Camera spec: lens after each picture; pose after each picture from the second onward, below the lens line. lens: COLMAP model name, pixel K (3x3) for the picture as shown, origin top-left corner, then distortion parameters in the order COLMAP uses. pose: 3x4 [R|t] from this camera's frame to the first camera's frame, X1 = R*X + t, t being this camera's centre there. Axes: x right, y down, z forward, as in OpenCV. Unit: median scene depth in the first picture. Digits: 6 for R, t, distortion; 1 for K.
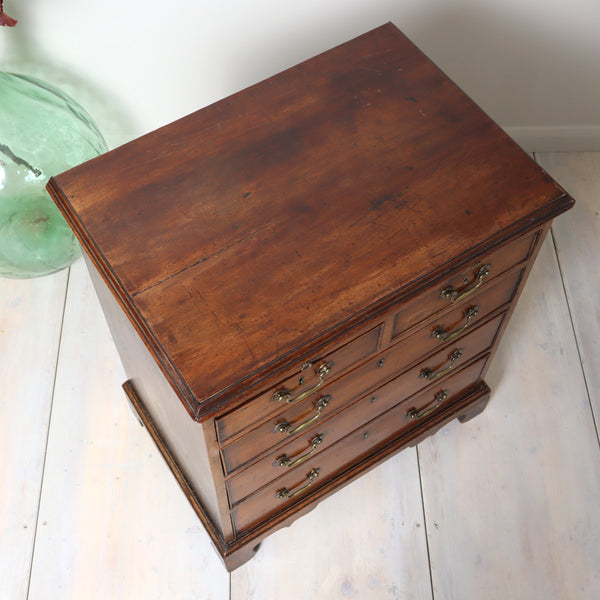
lens RADIAL K [[849.0, 0, 288.3], [0, 849.0, 284.5], [0, 0, 1]] dist [-0.047089, 0.025527]
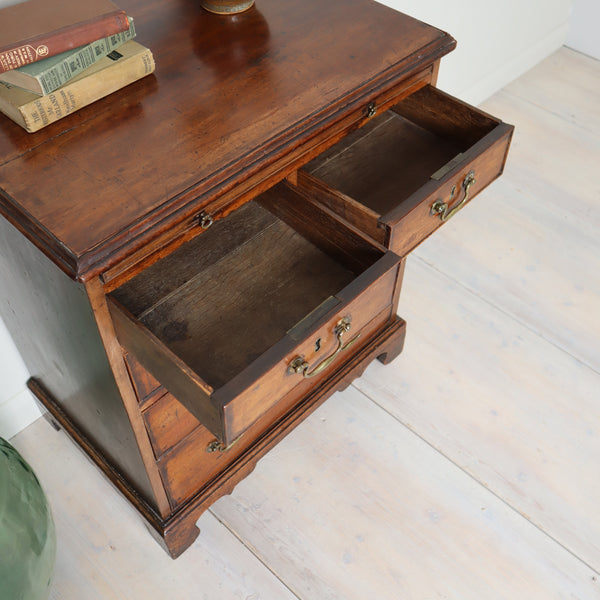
lens RADIAL K [[699.8, 0, 300.0], [0, 699.8, 300.0], [0, 0, 1]] dist [-0.086990, 0.046775]
pose [[0.973573, -0.168919, 0.153697, -0.008220], [0.188831, 0.973926, -0.125743, 0.273780], [-0.128449, 0.151442, 0.980085, 0.308903]]
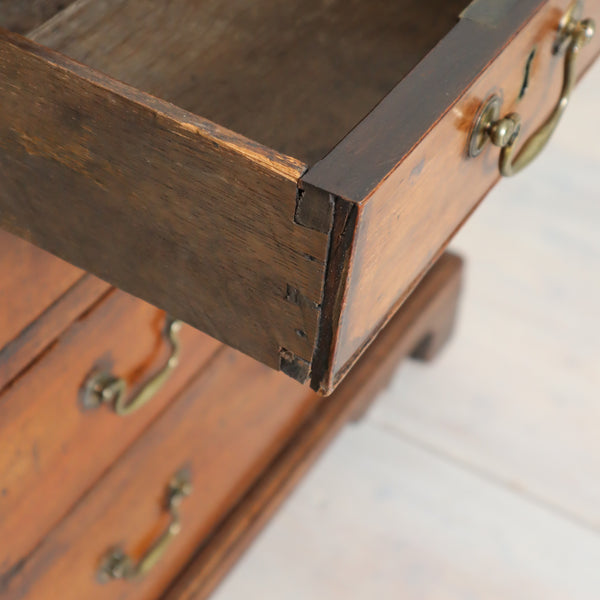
lens RADIAL K [[1372.9, 0, 300.0], [0, 1372.9, 300.0], [0, 0, 1]] dist [0.080161, 0.291750]
pose [[0.911973, -0.278756, 0.300998, -0.105699], [0.330439, 0.933942, -0.136246, 0.332198], [-0.243135, 0.223714, 0.943842, 0.557732]]
